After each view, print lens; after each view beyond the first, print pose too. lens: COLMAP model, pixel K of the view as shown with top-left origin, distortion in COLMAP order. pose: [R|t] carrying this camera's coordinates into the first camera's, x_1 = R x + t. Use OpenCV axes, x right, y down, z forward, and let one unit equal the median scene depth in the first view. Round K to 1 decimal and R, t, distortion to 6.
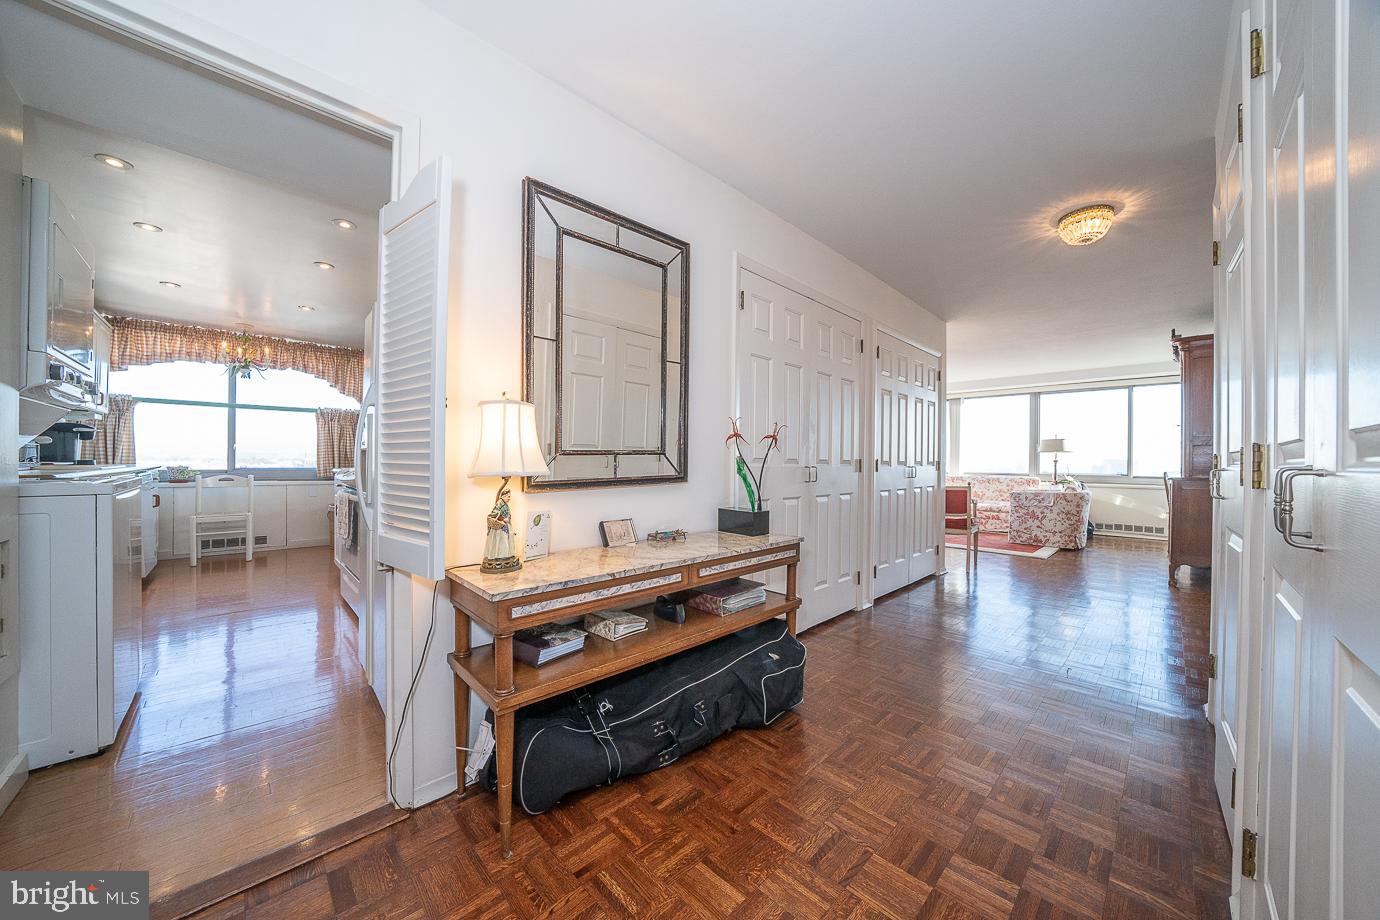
lens RADIAL K [[477.2, 0, 693.1], [0, 477.2, 460.5], [0, 0, 1]] dist [-0.023743, 0.000330]
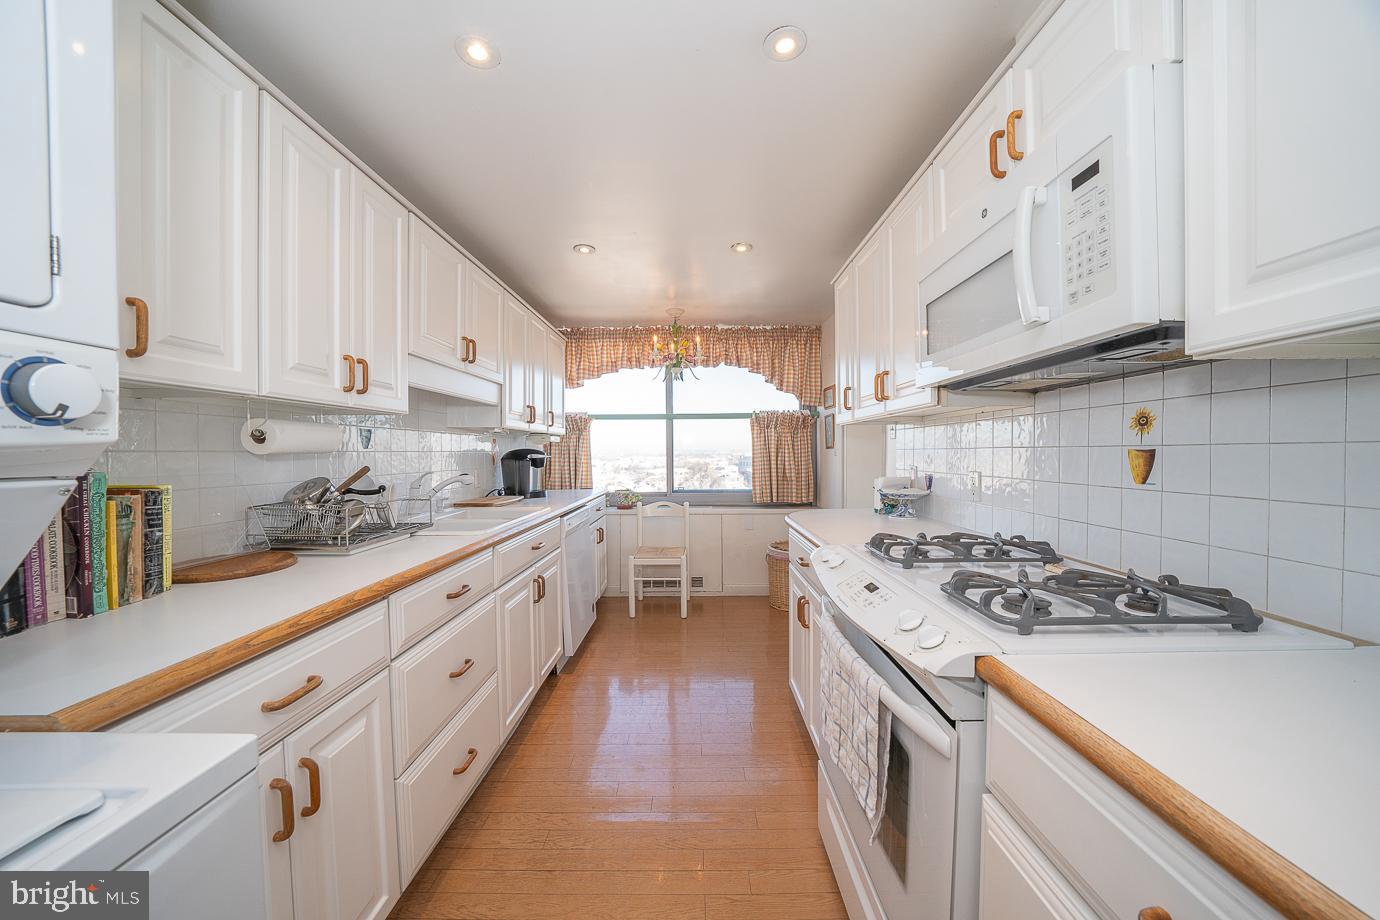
lens RADIAL K [[477.2, 0, 693.1], [0, 477.2, 460.5], [0, 0, 1]] dist [-0.023743, 0.000330]
pose [[0.714167, -0.000167, -0.699975, -0.379345], [0.013633, 0.999814, 0.013672, -0.052788], [0.699843, -0.019307, 0.714036, 0.440922]]
